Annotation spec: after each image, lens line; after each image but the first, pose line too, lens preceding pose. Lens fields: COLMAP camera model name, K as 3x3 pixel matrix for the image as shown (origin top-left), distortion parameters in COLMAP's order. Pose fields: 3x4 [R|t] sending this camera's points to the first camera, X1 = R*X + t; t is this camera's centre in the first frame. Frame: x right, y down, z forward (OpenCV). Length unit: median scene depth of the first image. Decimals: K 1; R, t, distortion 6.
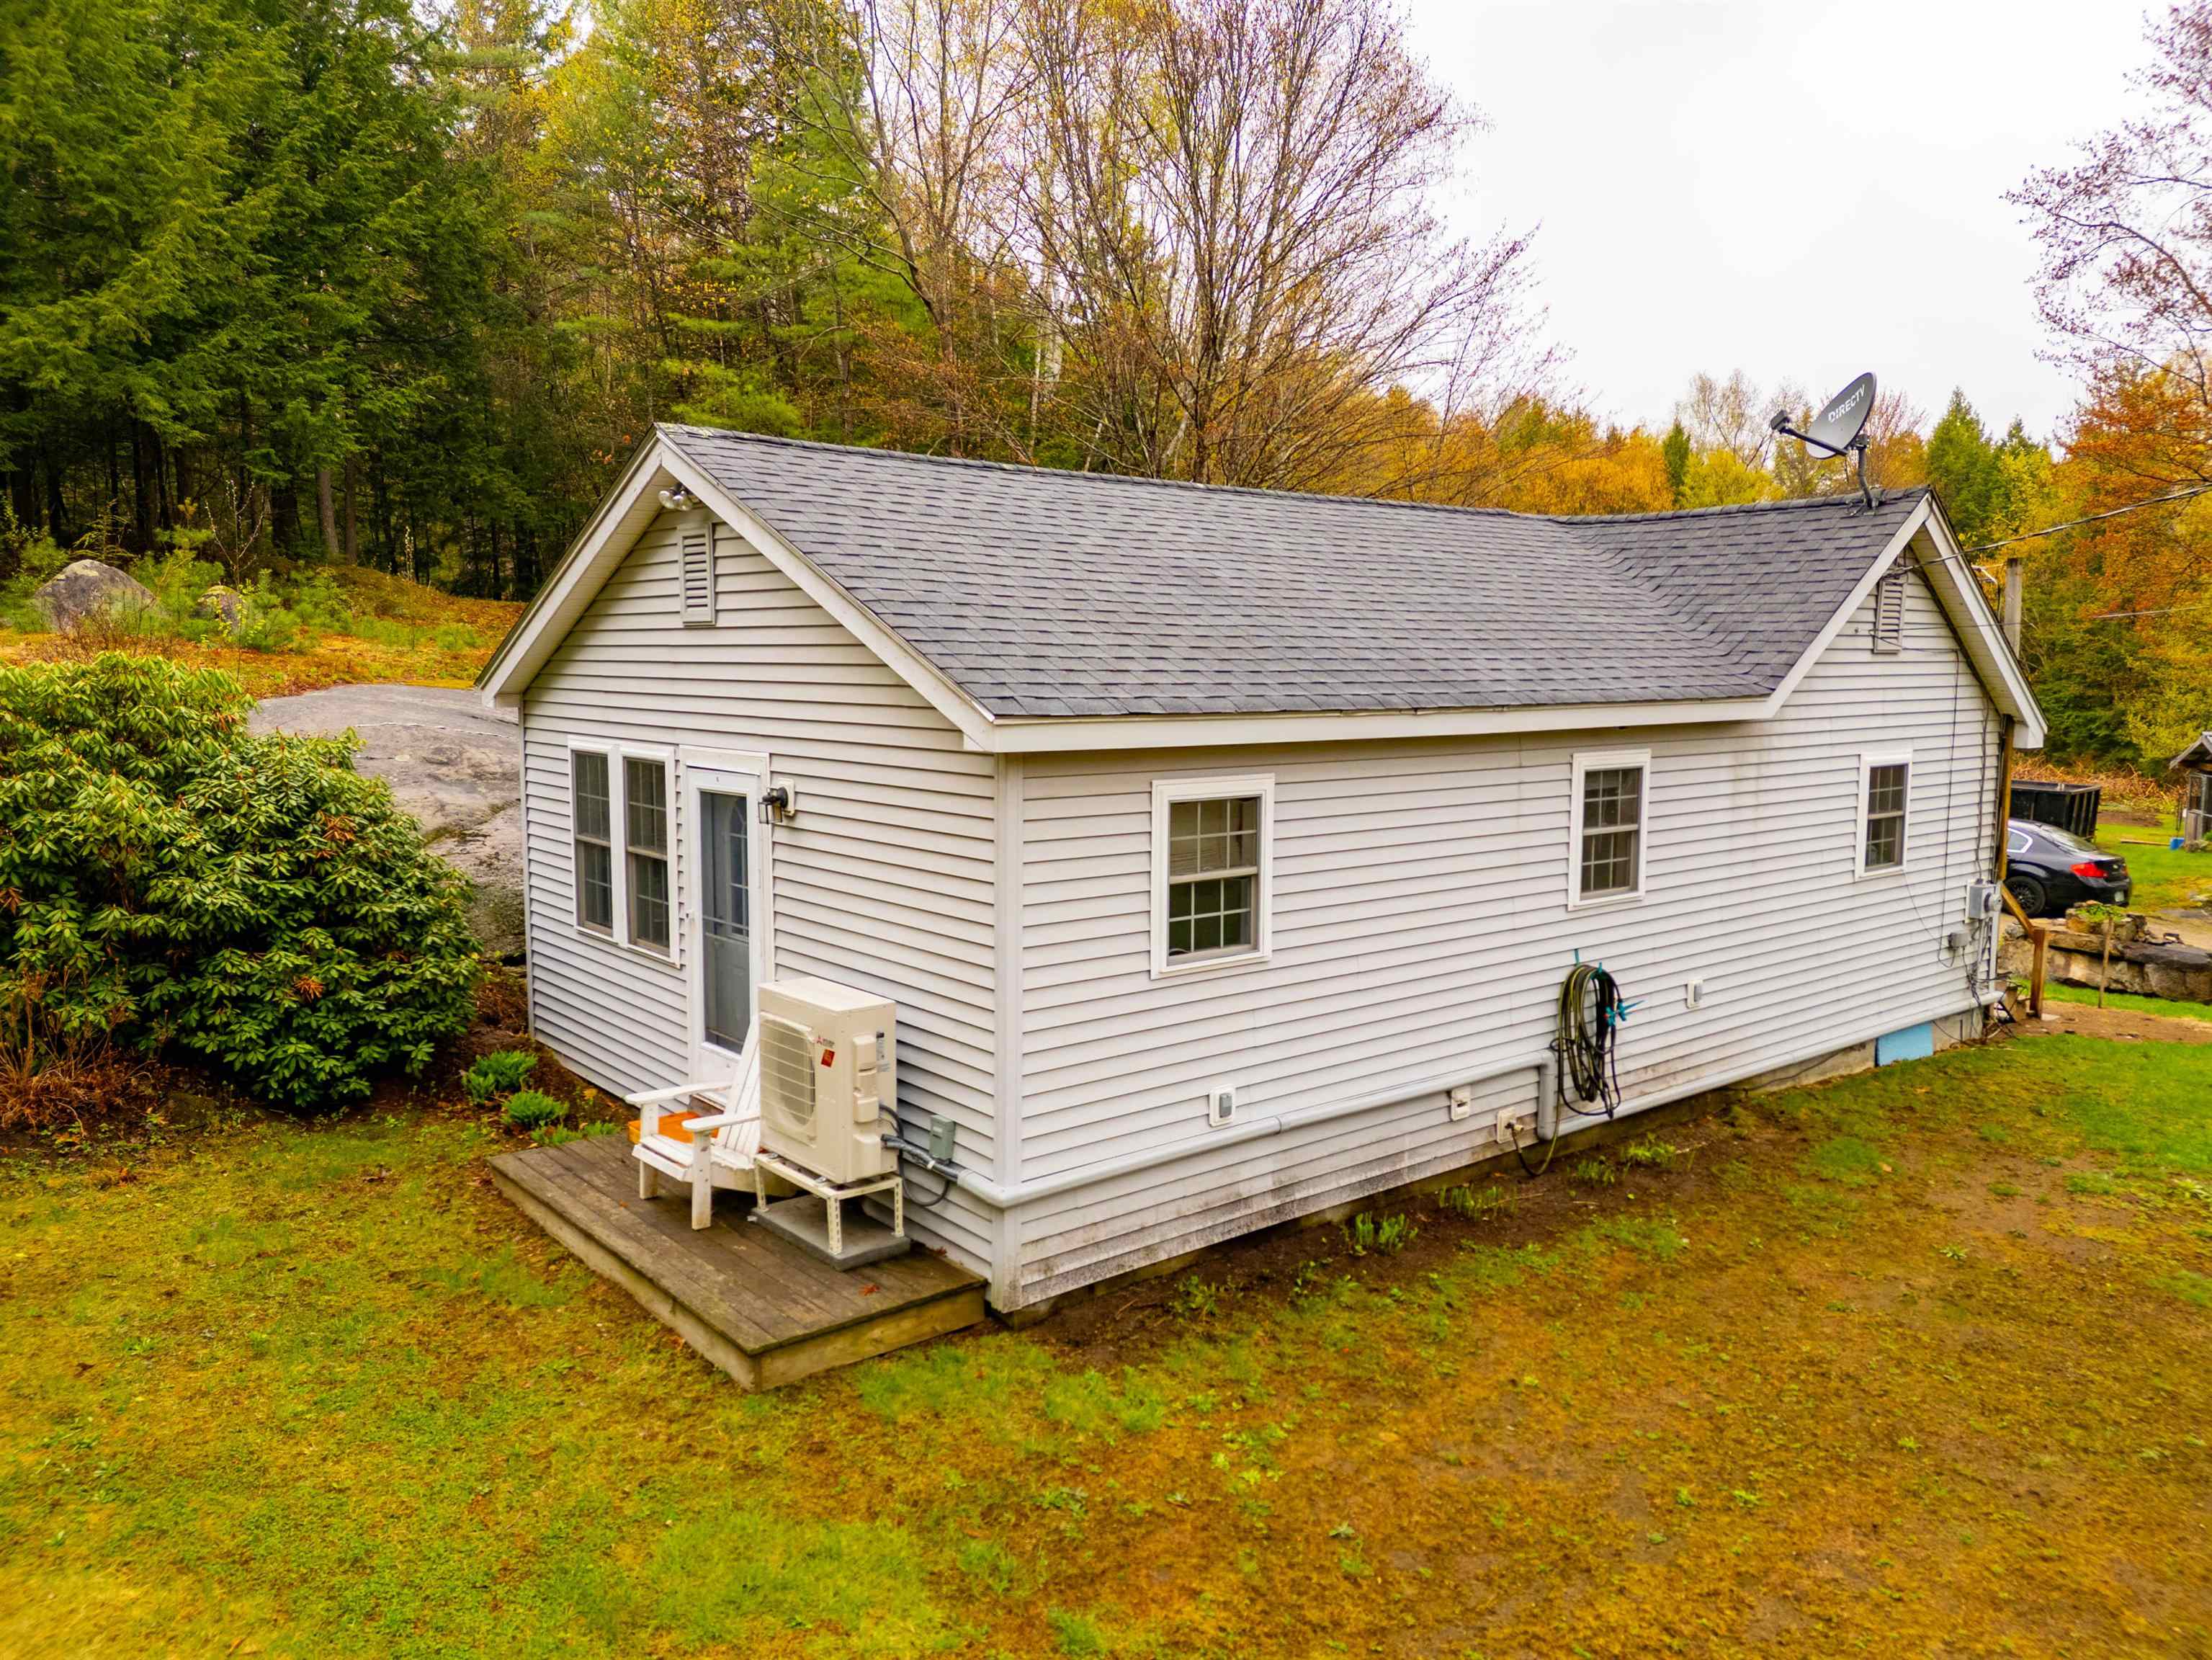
lens RADIAL K [[1573.9, 0, 1106.0], [0, 1573.9, 830.0], [0, 0, 1]] dist [0.090586, -0.085844]
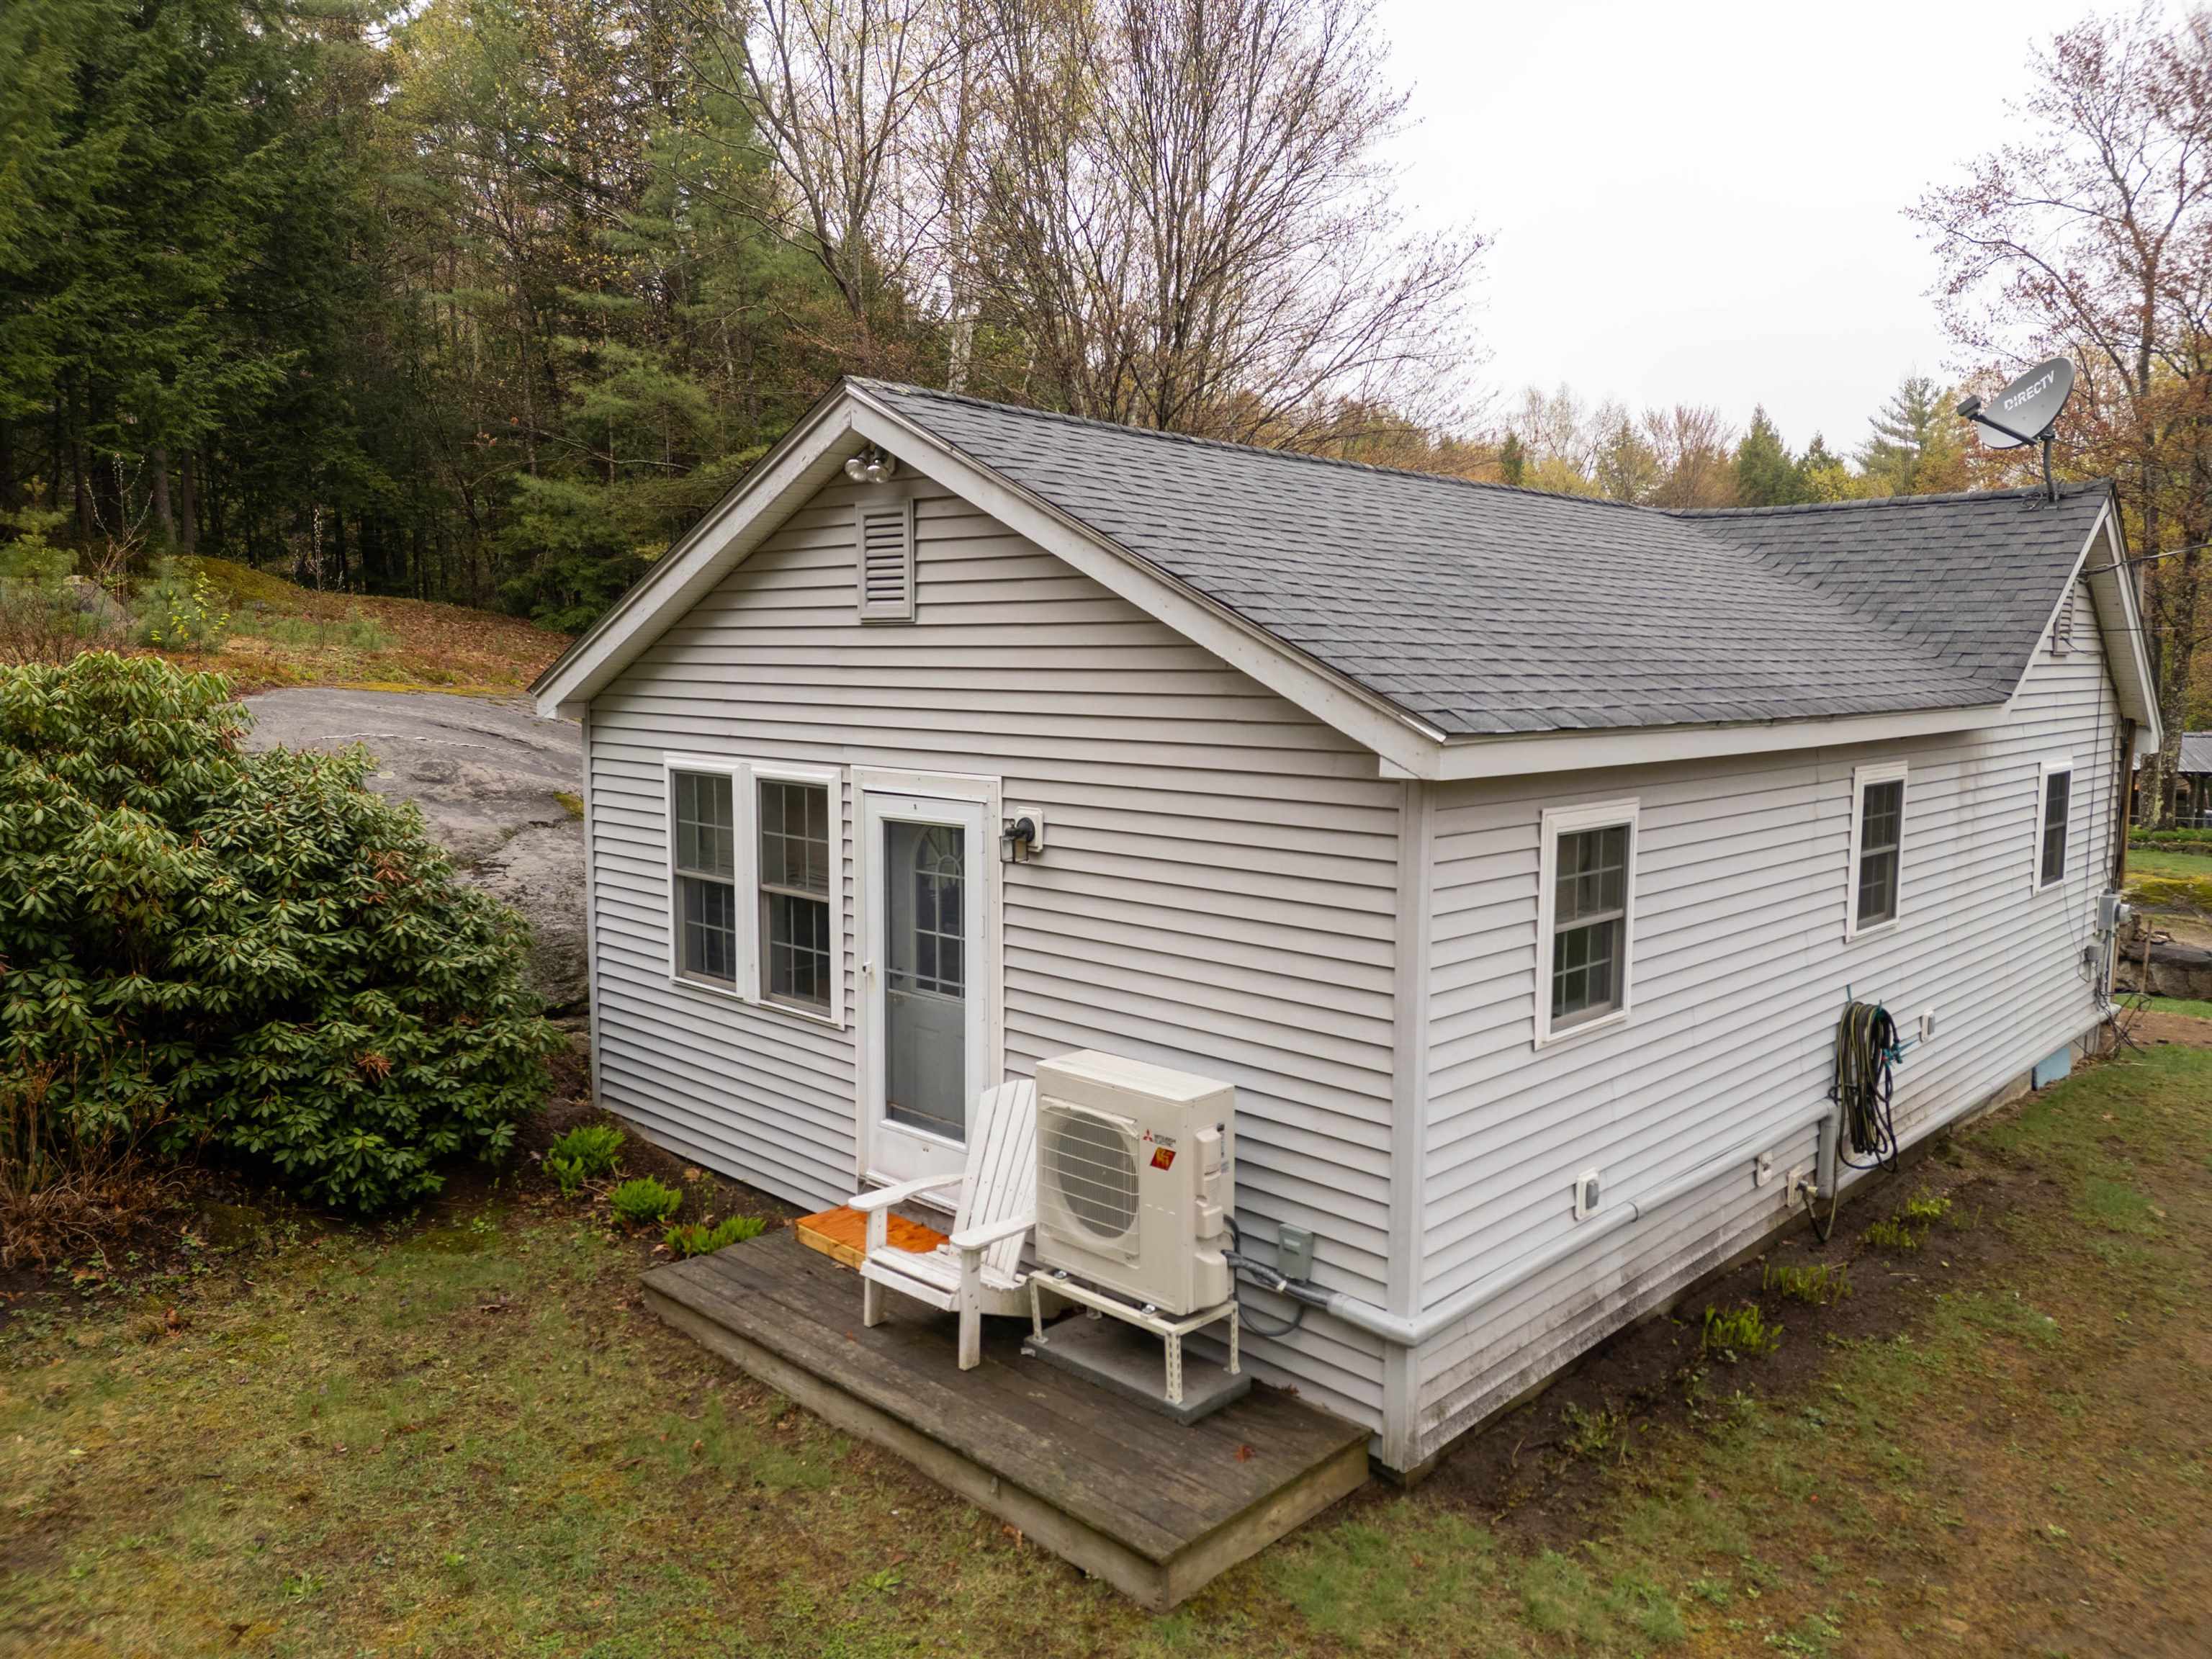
lens RADIAL K [[1549.1, 0, 1106.0], [0, 1549.1, 829.5], [0, 0, 1]] dist [0.087530, -0.076002]
pose [[0.993213, -0.011360, 0.115750, -0.225432], [0.011162, 0.999935, 0.002360, -0.019702], [-0.115769, -0.001052, 0.993276, 0.166261]]
